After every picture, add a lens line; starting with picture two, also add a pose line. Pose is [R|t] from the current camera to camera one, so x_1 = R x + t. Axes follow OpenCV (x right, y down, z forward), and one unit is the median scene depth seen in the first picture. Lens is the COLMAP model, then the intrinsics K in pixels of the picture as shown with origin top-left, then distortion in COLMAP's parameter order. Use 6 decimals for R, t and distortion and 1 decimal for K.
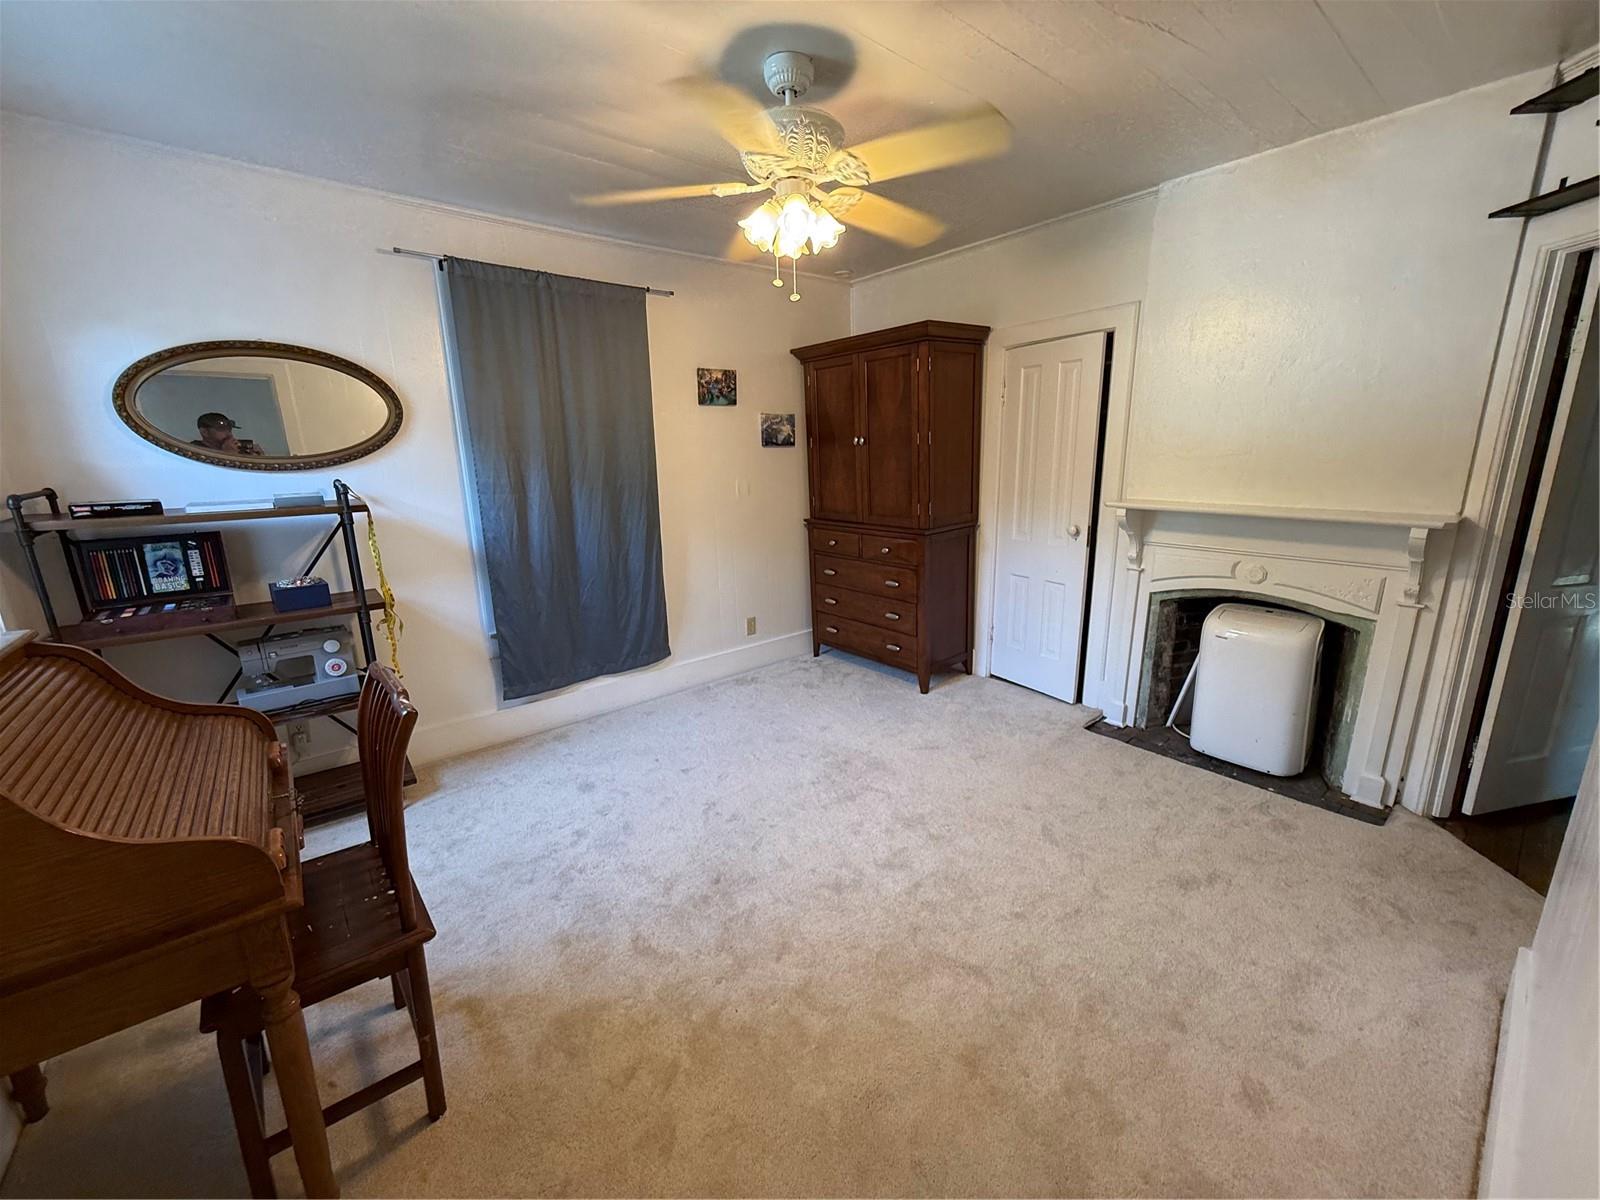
lens RADIAL K [[636.3, 0, 809.8], [0, 636.3, 596.4], [0, 0, 1]] dist [0.002637, 0.000190]
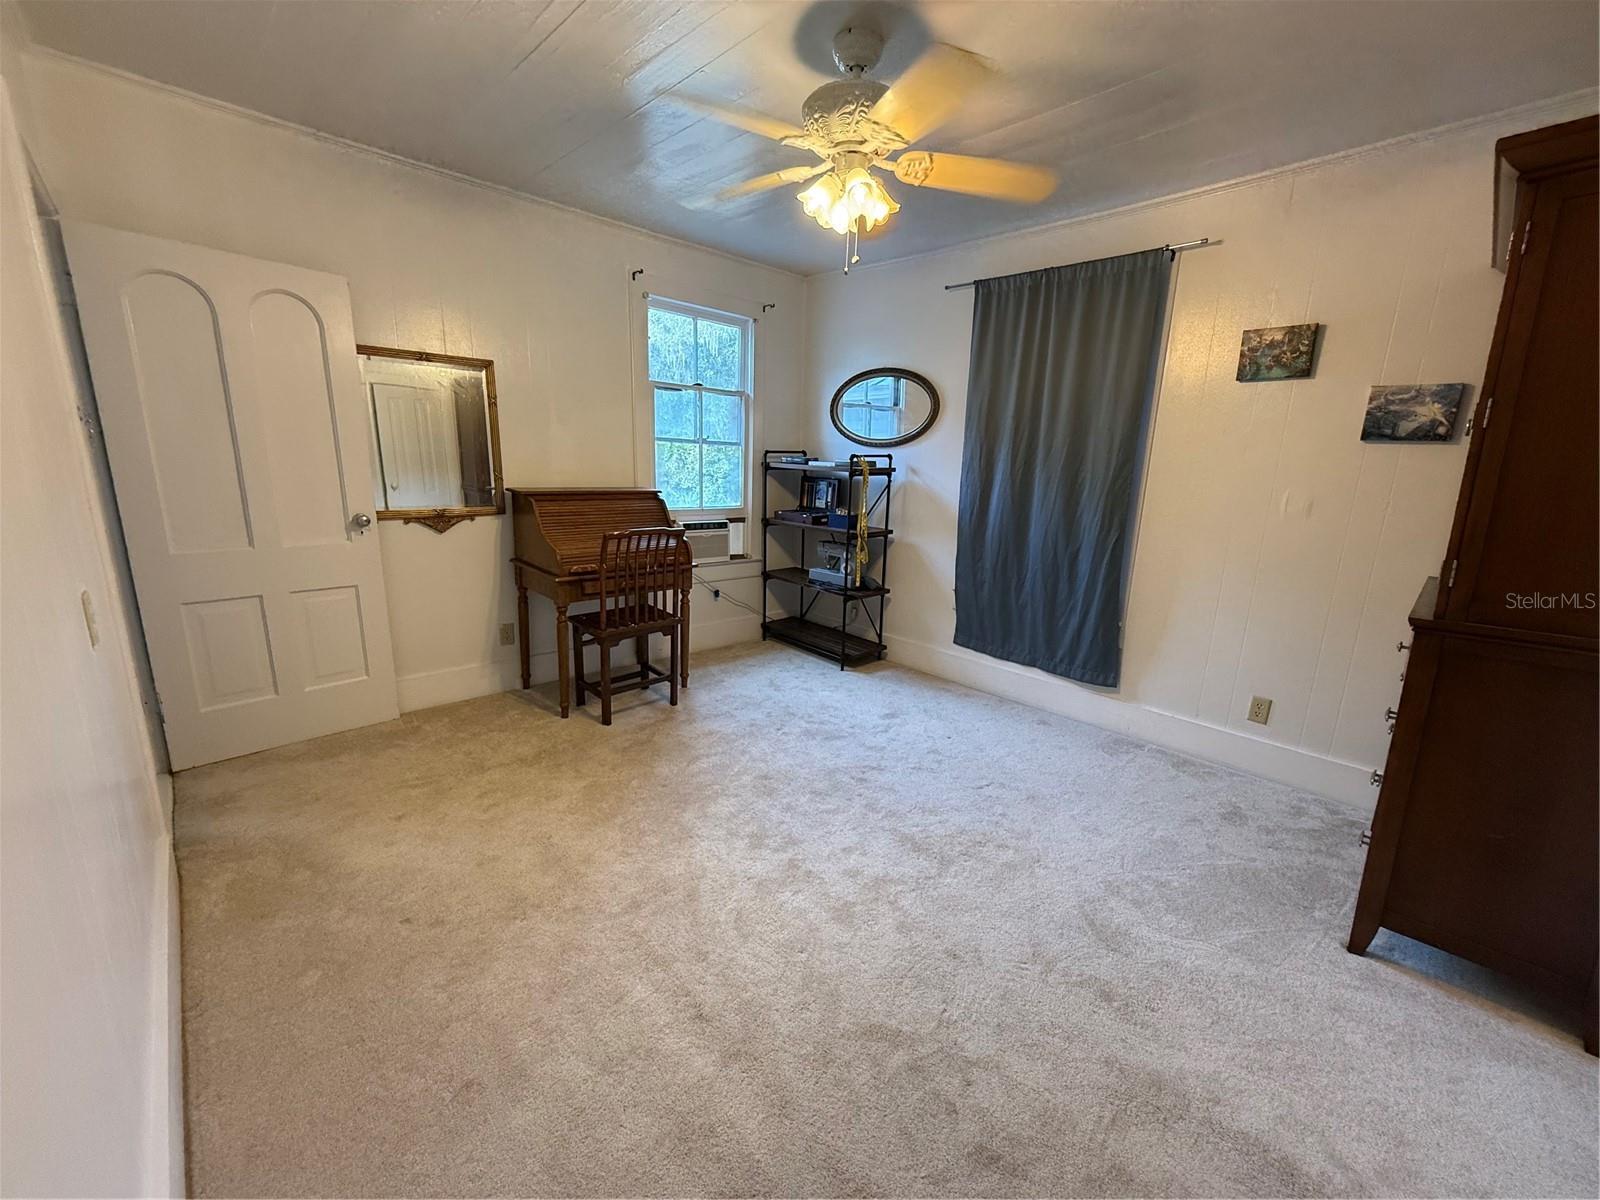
lens RADIAL K [[636.3, 0, 807.7], [0, 636.3, 602.2], [0, 0, 1]] dist [0.002637, 0.000190]
pose [[0.071056, 0.247687, -0.966231, 0.562753], [-0.262276, 0.939233, 0.221479, -0.095433], [0.962373, 0.237682, 0.131700, 0.487659]]
